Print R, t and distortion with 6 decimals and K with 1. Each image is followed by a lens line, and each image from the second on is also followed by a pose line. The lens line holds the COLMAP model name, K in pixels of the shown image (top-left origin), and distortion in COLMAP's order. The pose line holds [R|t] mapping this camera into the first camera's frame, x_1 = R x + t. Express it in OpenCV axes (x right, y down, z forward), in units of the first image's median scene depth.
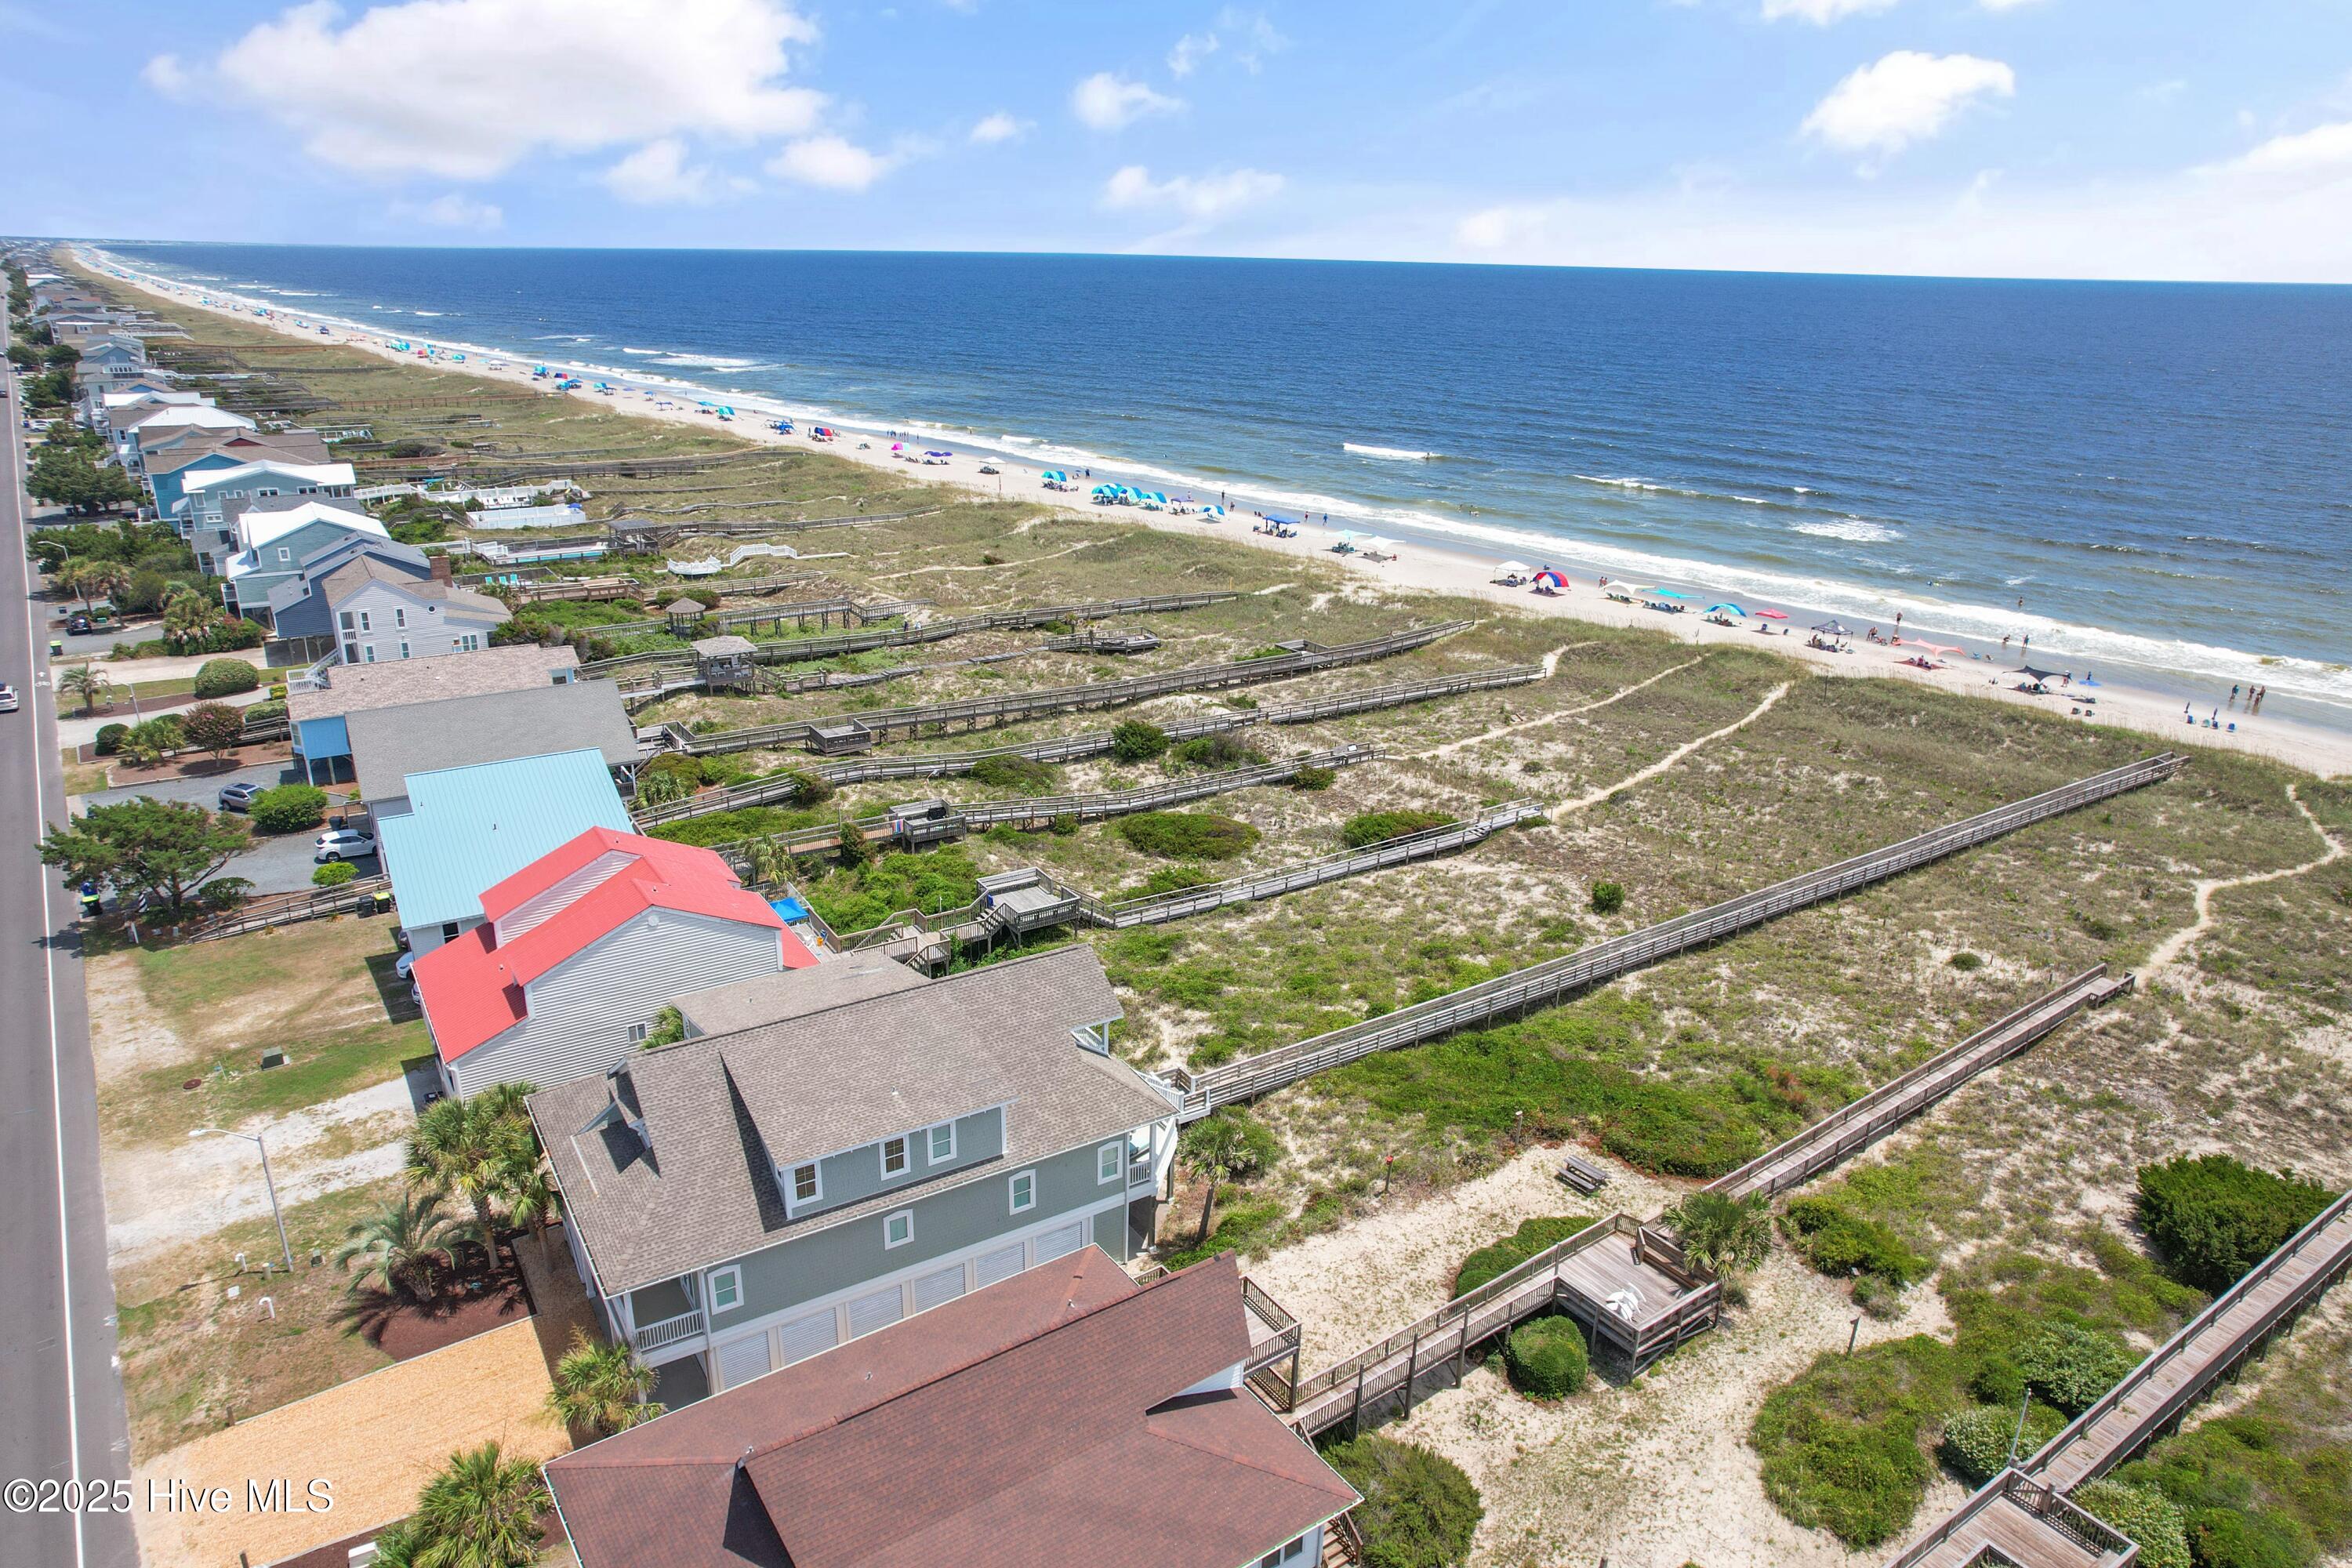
lens RADIAL K [[1550.6, 0, 1124.8], [0, 1550.6, 780.6], [0, 0, 1]] dist [-0.032914, 0.002338]
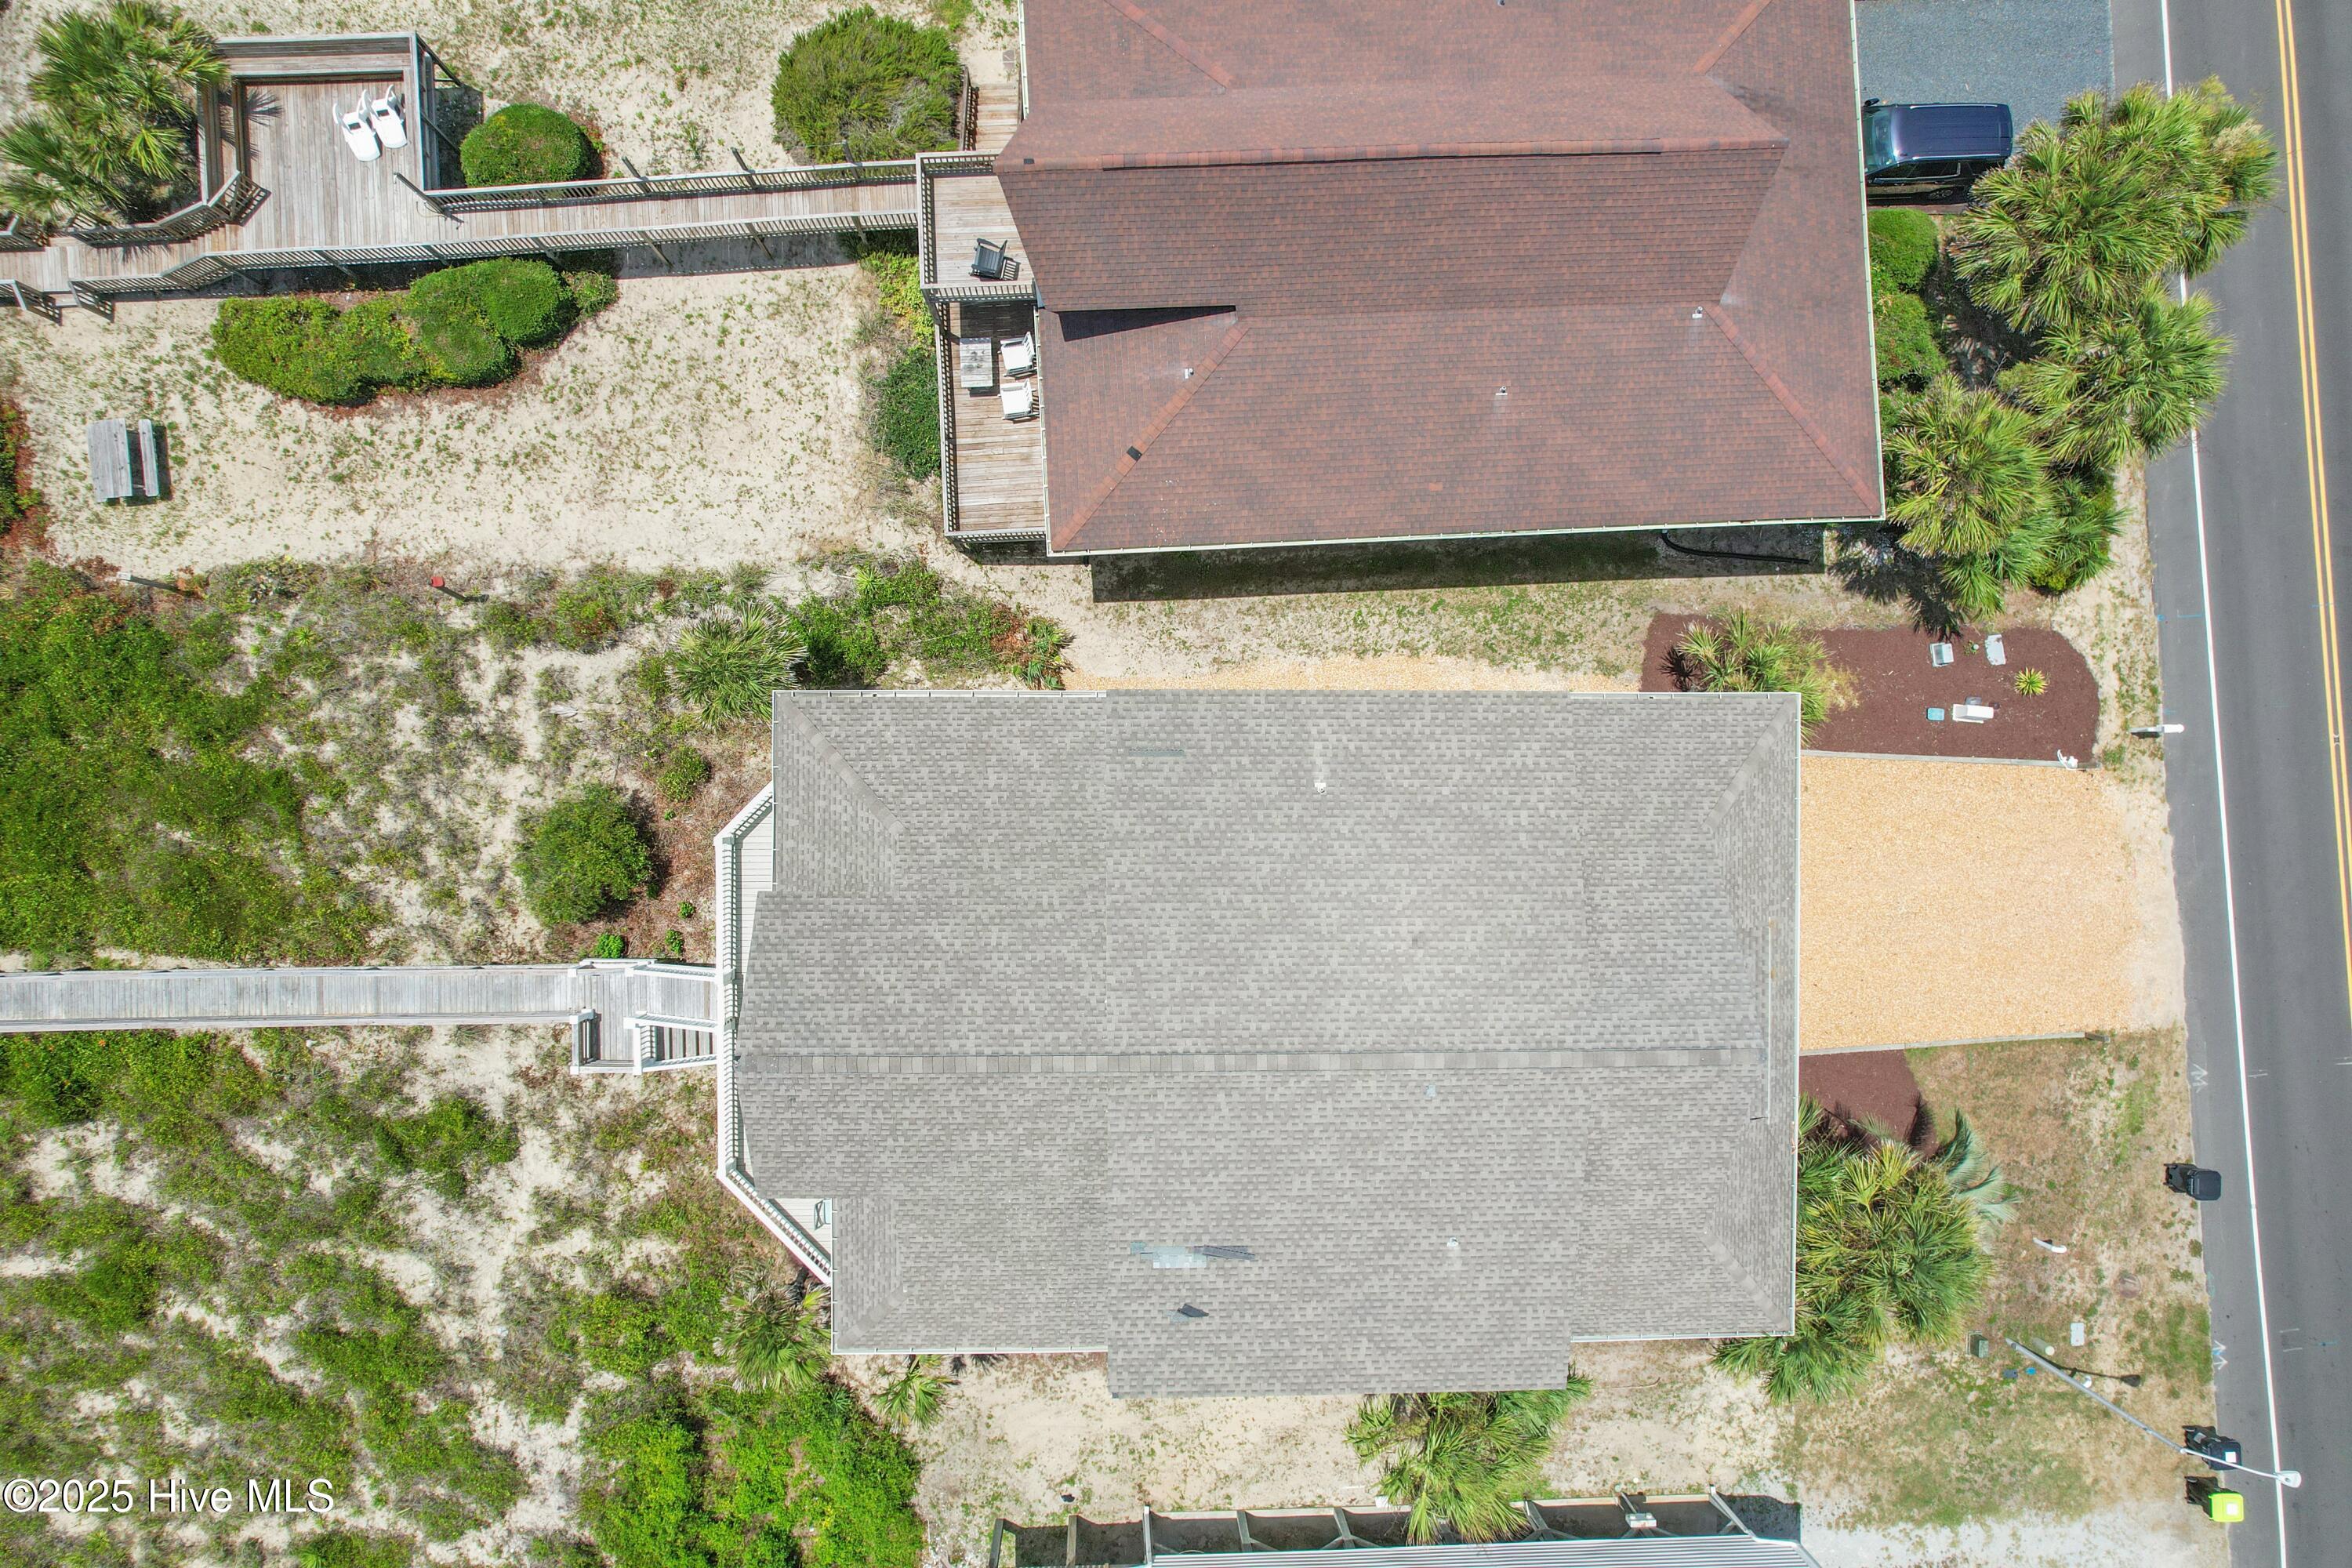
lens RADIAL K [[1550.6, 0, 1124.8], [0, 1550.6, 780.6], [0, 0, 1]] dist [-0.032914, 0.002338]
pose [[-0.856238, -0.514920, -0.041397, -0.045209], [0.132128, -0.295770, 0.946077, -0.226691], [-0.499398, 0.804598, 0.321285, 0.637920]]
